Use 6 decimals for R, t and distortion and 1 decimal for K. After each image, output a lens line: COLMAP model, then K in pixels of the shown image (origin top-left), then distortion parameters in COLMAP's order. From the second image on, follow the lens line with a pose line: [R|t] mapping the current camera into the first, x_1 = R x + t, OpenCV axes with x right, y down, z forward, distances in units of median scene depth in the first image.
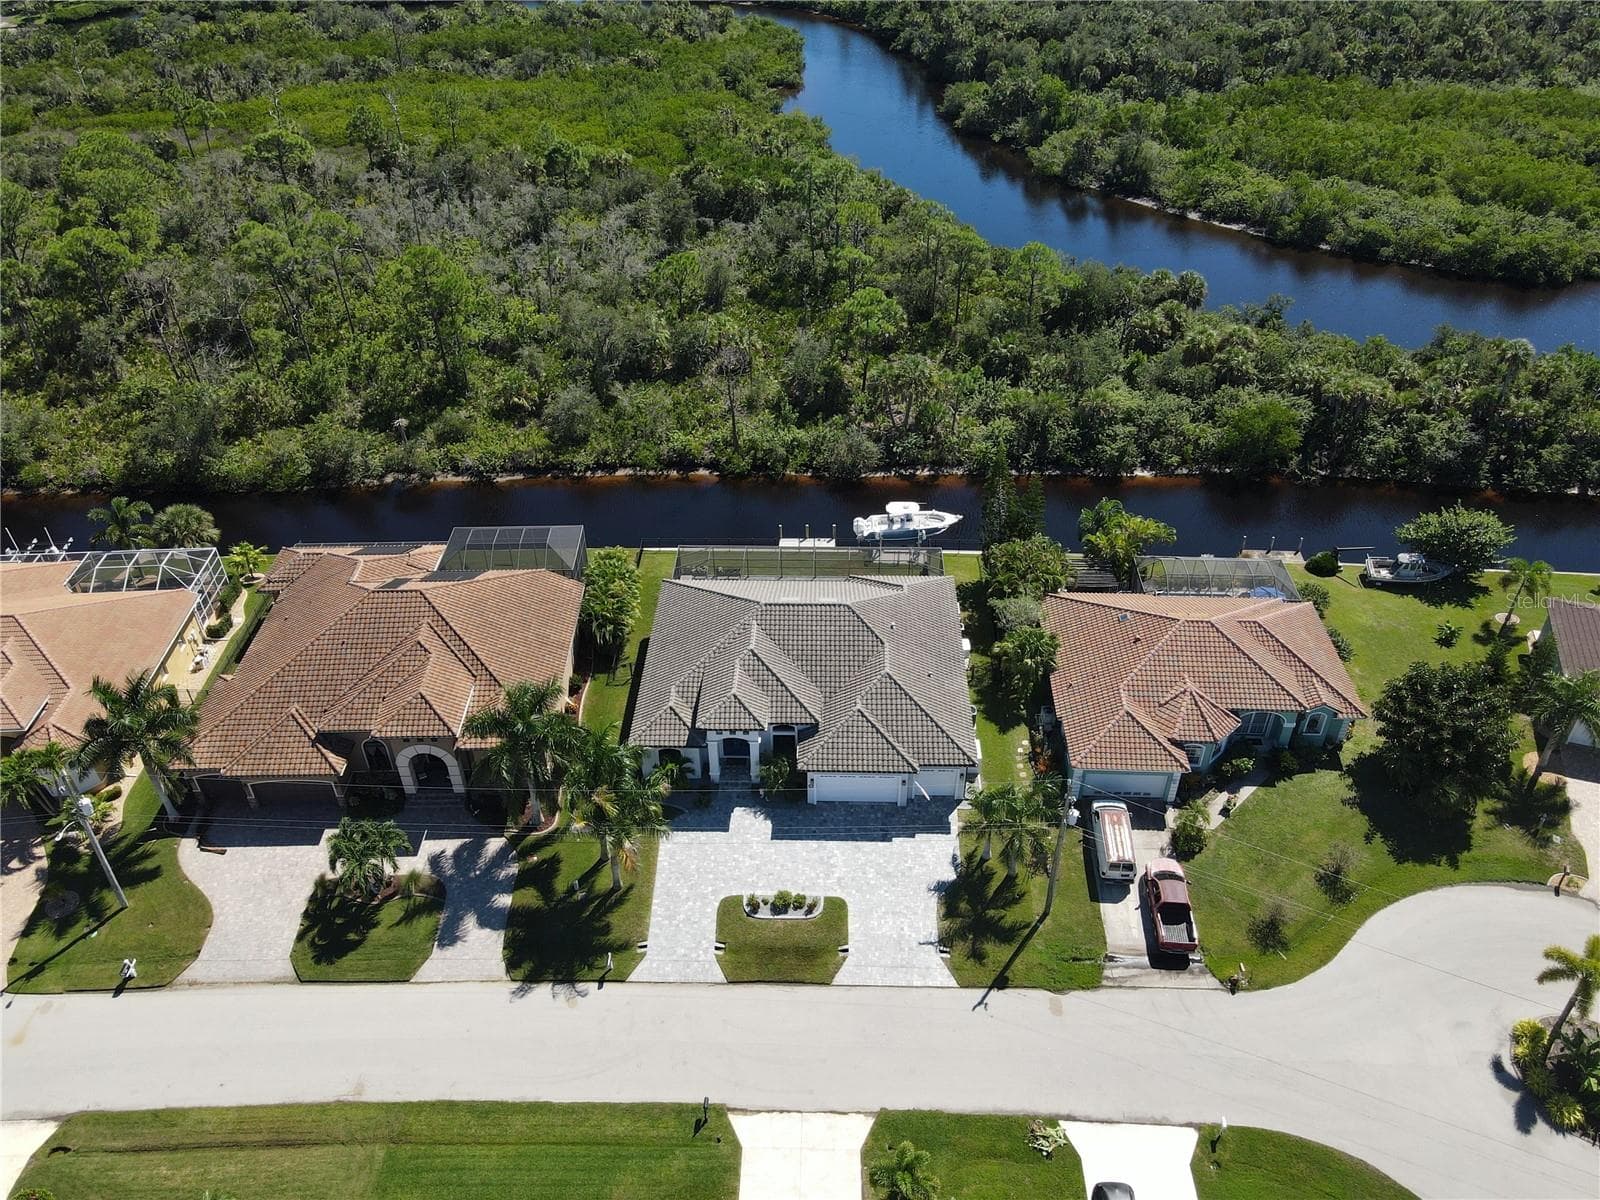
lens RADIAL K [[1179.7, 0, 800.0], [0, 1179.7, 600.0], [0, 0, 1]] dist [-0.004055, 0.034789]
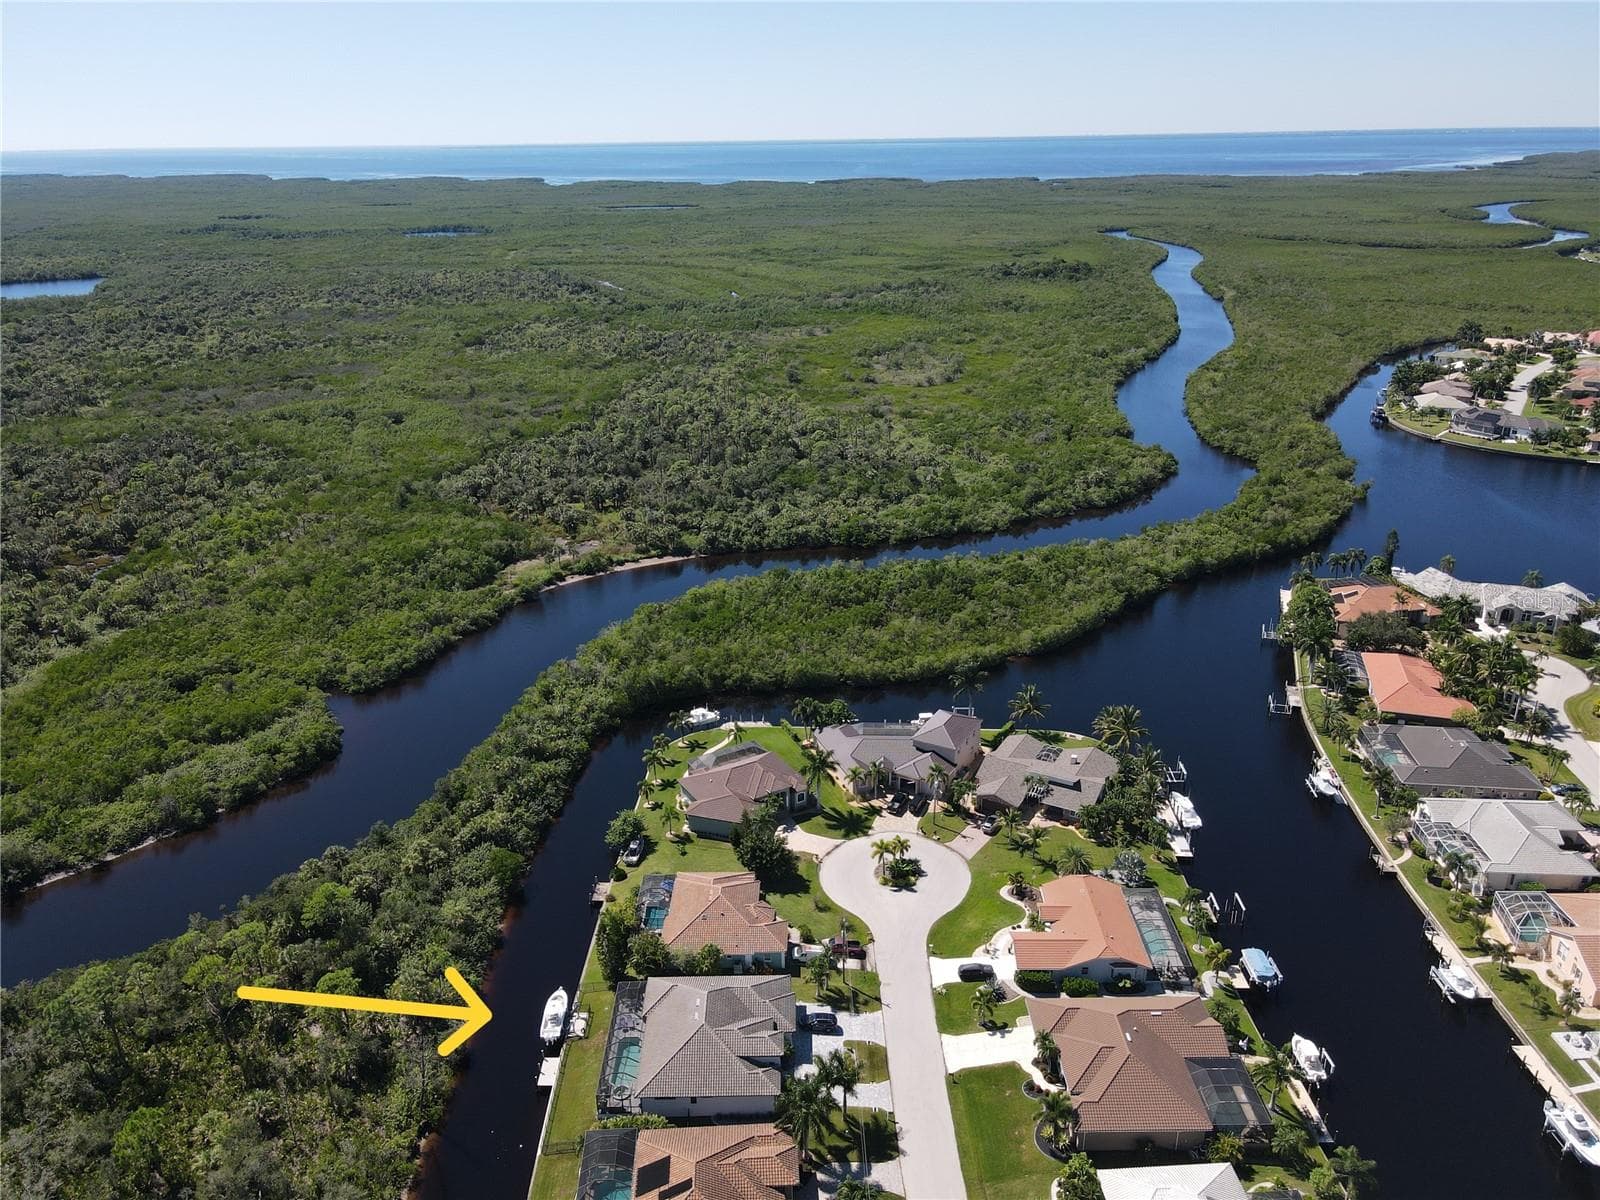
lens RADIAL K [[1179.7, 0, 800.0], [0, 1179.7, 600.0], [0, 0, 1]] dist [-0.004055, 0.034789]
pose [[-0.046152, -0.353467, 0.934308, -1.801138], [0.605783, 0.733792, 0.307532, -1.132702], [-0.794290, 0.580181, 0.180258, 0.167556]]
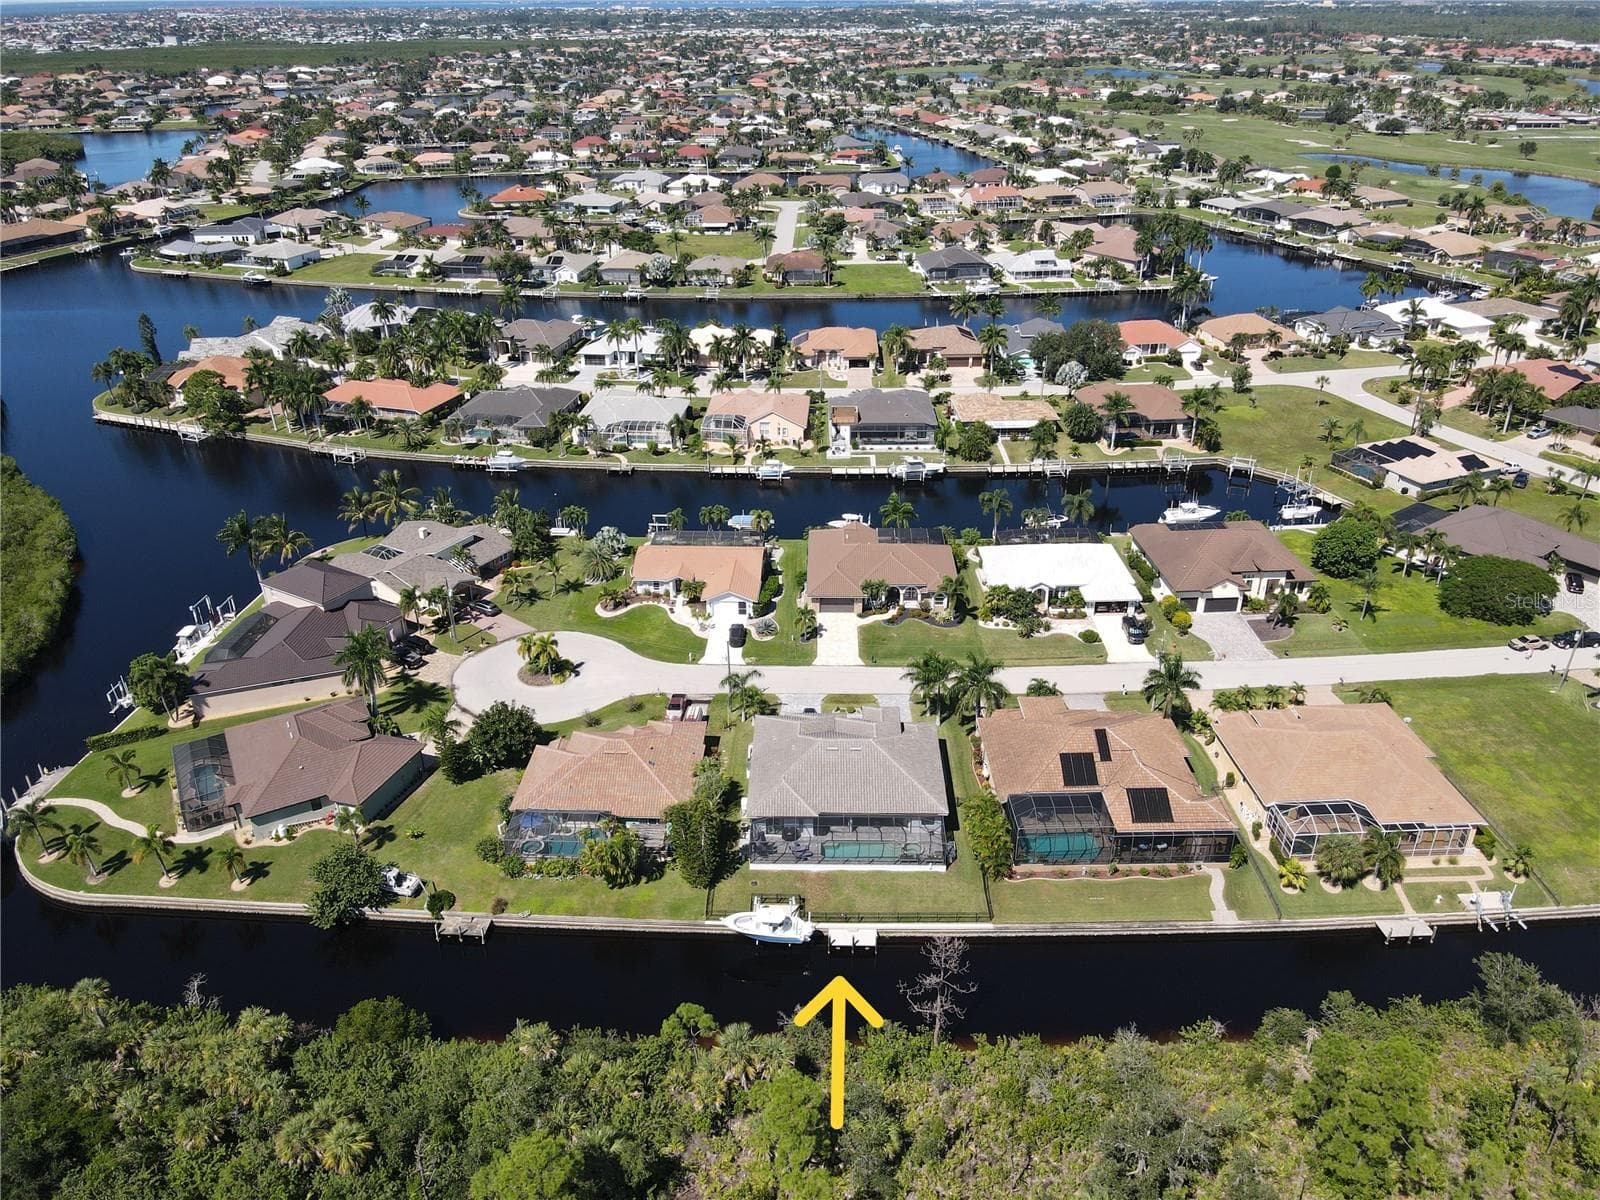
lens RADIAL K [[1179.7, 0, 800.0], [0, 1179.7, 600.0], [0, 0, 1]] dist [-0.004055, 0.034789]
pose [[-0.999710, 0.023639, -0.004659, 0.088842], [0.006195, 0.439083, 0.898425, -1.840239], [0.023284, 0.898136, -0.439102, 1.798007]]
